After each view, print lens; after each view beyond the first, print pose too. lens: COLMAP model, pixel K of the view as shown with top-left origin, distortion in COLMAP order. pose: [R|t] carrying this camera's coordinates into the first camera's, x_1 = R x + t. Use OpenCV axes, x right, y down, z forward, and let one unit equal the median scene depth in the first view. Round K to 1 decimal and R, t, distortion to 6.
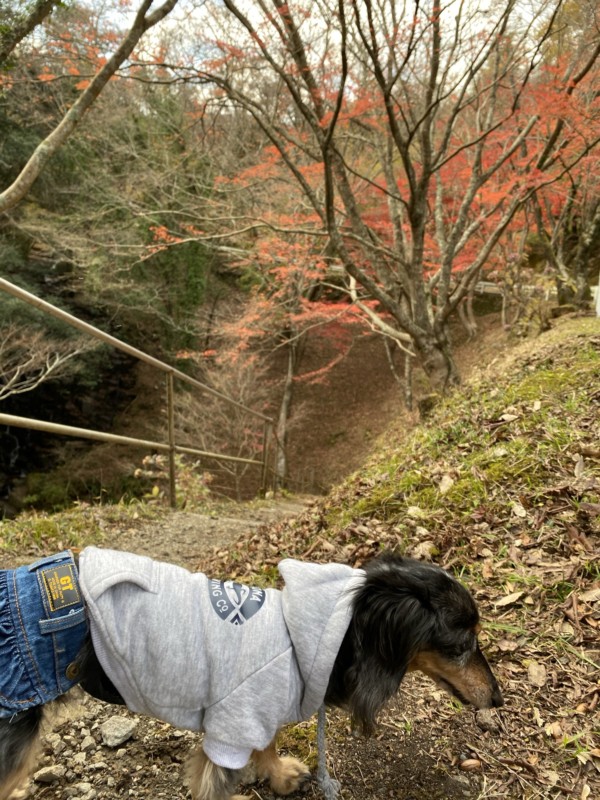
lens RADIAL K [[603.4, 0, 300.0], [0, 603.4, 400.0], [0, 0, 1]] dist [0.001130, -0.005186]
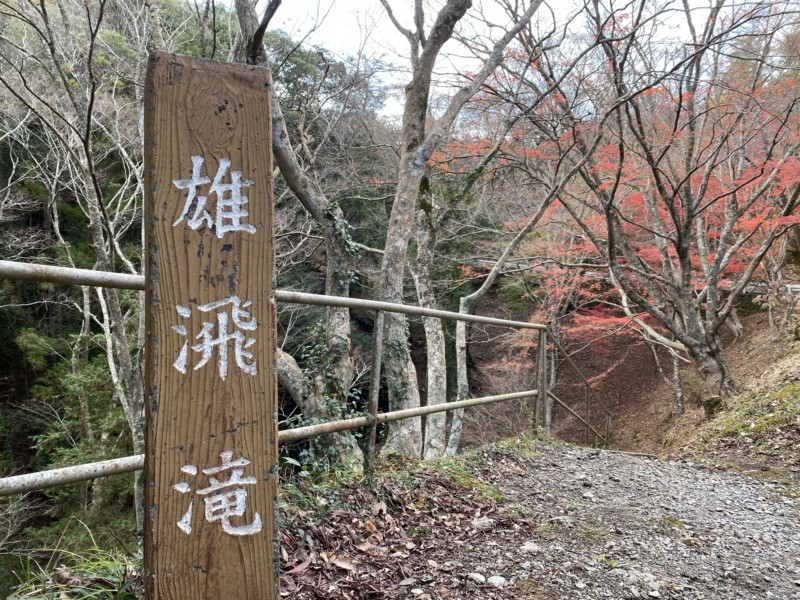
lens RADIAL K [[603.4, 0, 400.0], [0, 603.4, 300.0], [0, 0, 1]] dist [0.001130, -0.005186]
pose [[0.973057, -0.042593, -0.226598, -0.089369], [0.004023, 0.985776, -0.168018, 0.002000], [0.230531, 0.162579, 0.959387, -0.281517]]
